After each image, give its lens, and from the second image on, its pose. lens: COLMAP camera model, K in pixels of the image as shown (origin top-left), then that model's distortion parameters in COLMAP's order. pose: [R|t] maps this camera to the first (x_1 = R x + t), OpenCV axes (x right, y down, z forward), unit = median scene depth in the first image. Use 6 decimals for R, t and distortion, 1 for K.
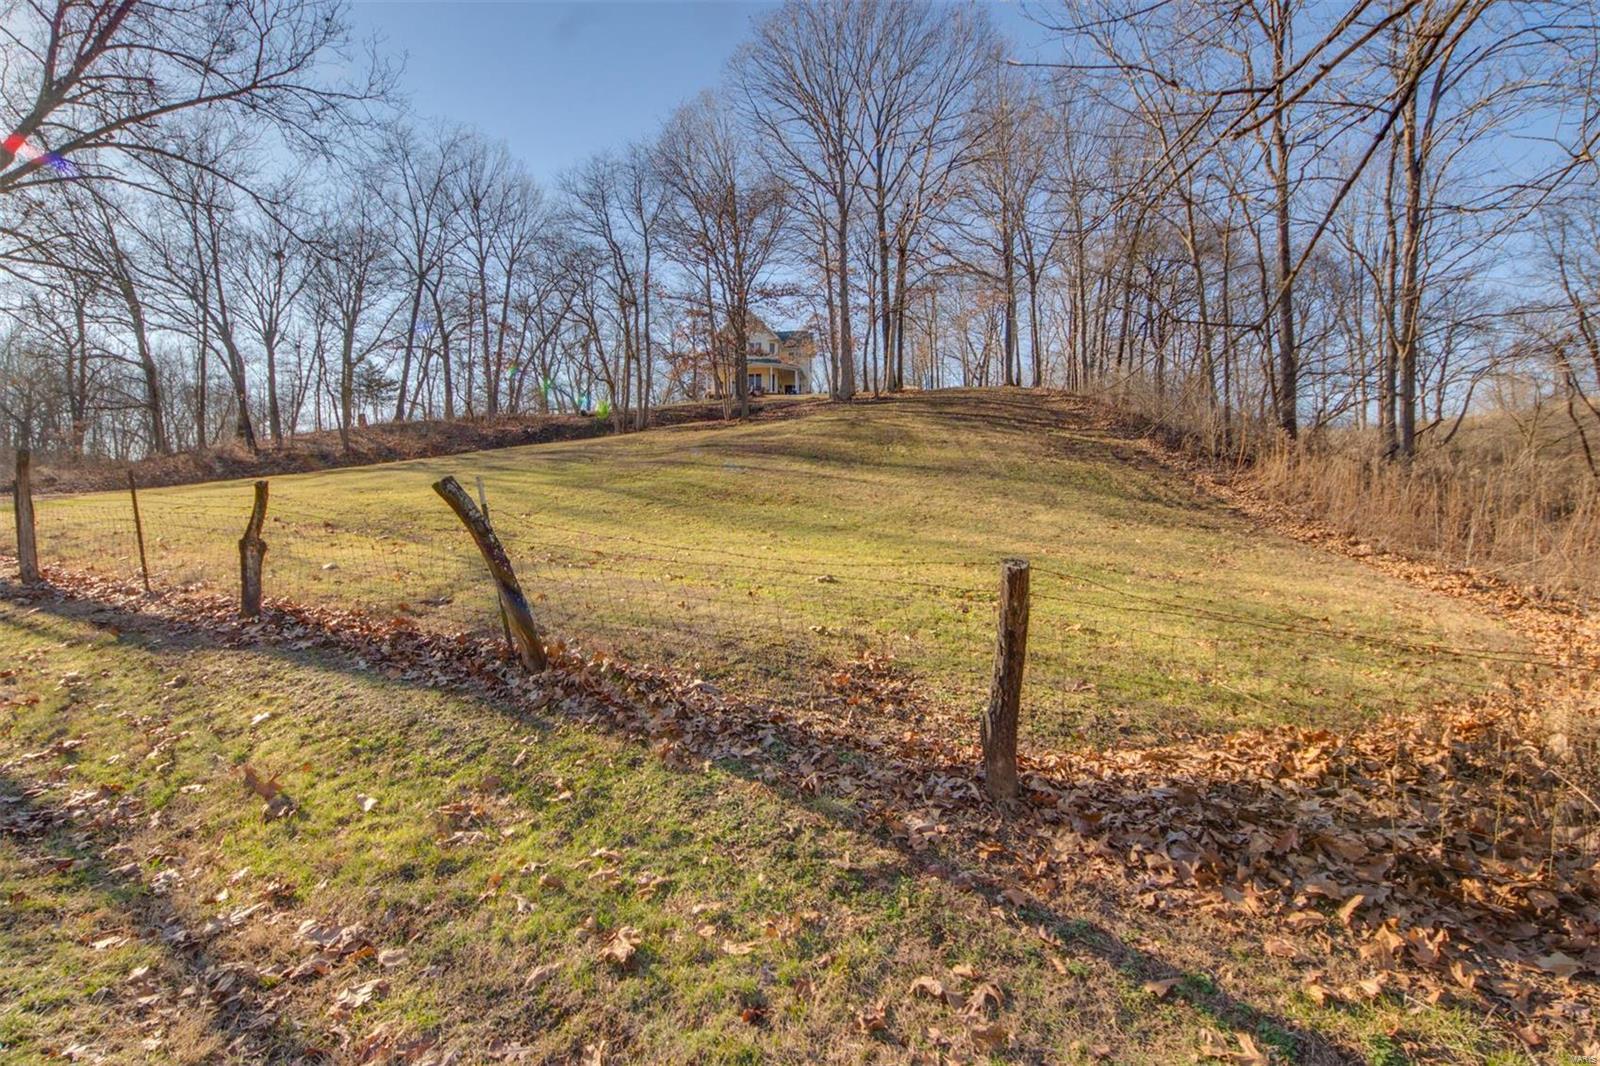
lens RADIAL K [[728.4, 0, 806.9], [0, 728.4, 514.2], [0, 0, 1]] dist [0.045074, -0.034494]
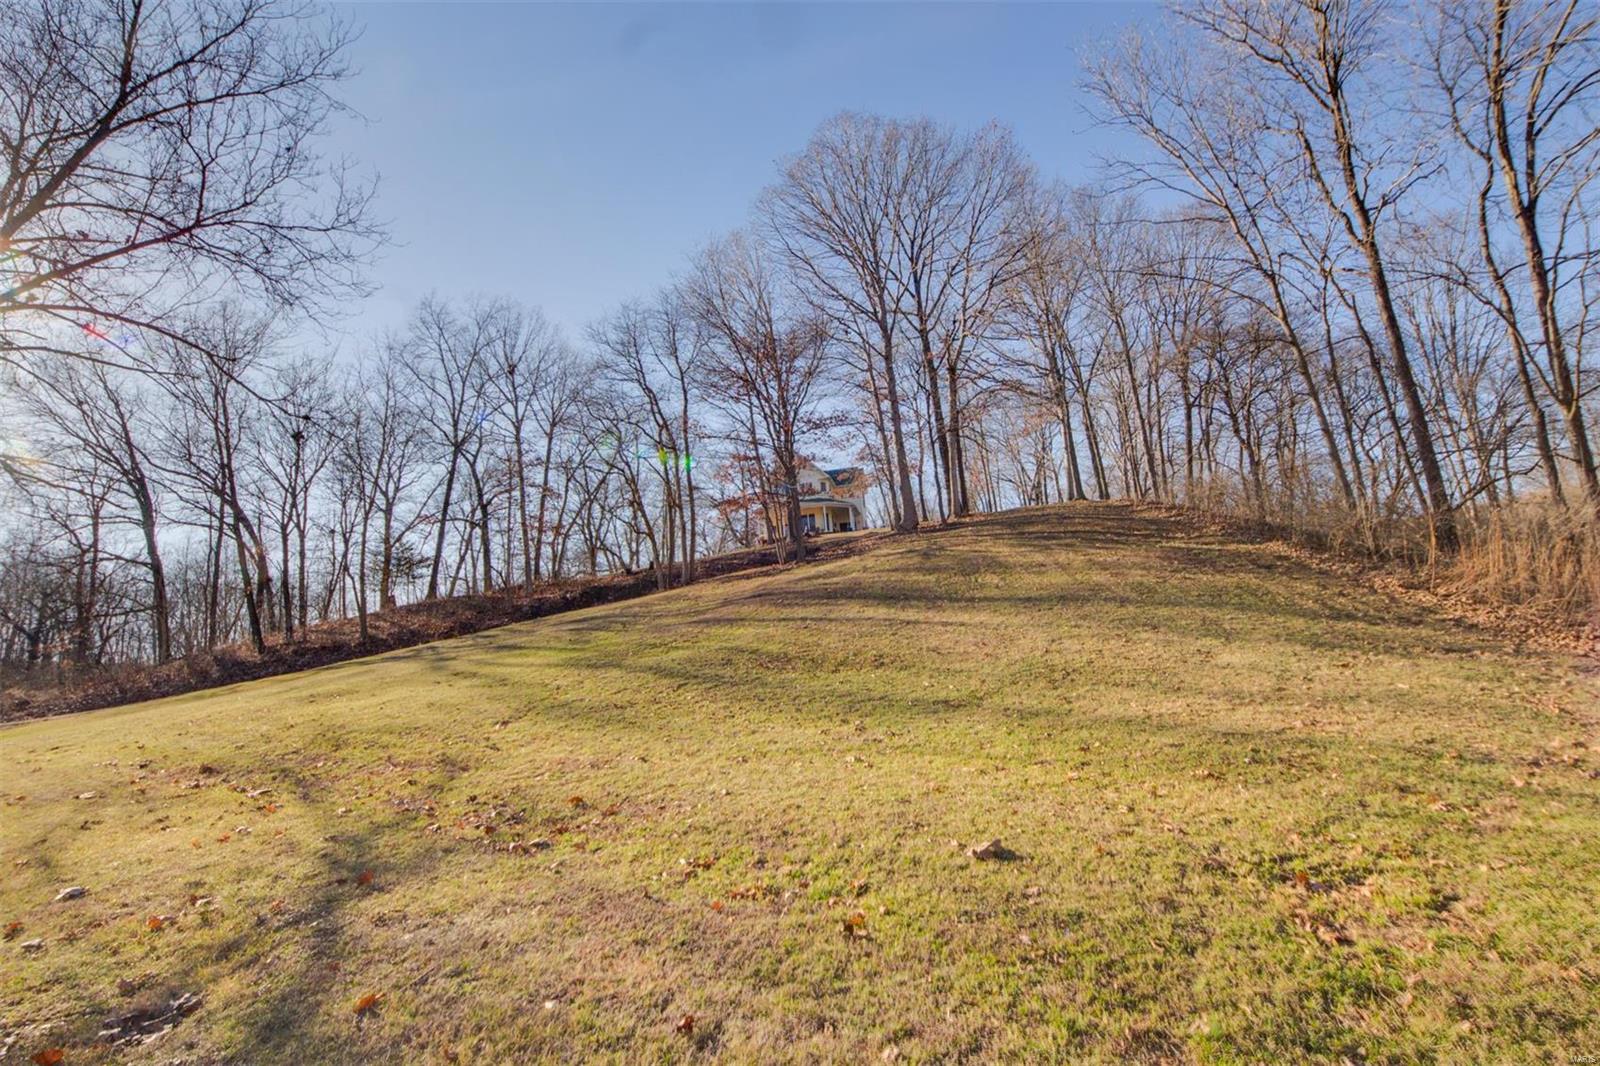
lens RADIAL K [[728.4, 0, 806.9], [0, 728.4, 514.2], [0, 0, 1]] dist [0.045074, -0.034494]
pose [[0.992764, -0.097696, -0.069828, -0.010268], [0.082616, 0.977662, -0.193263, -0.012767], [0.087149, 0.186096, 0.978659, 0.111790]]
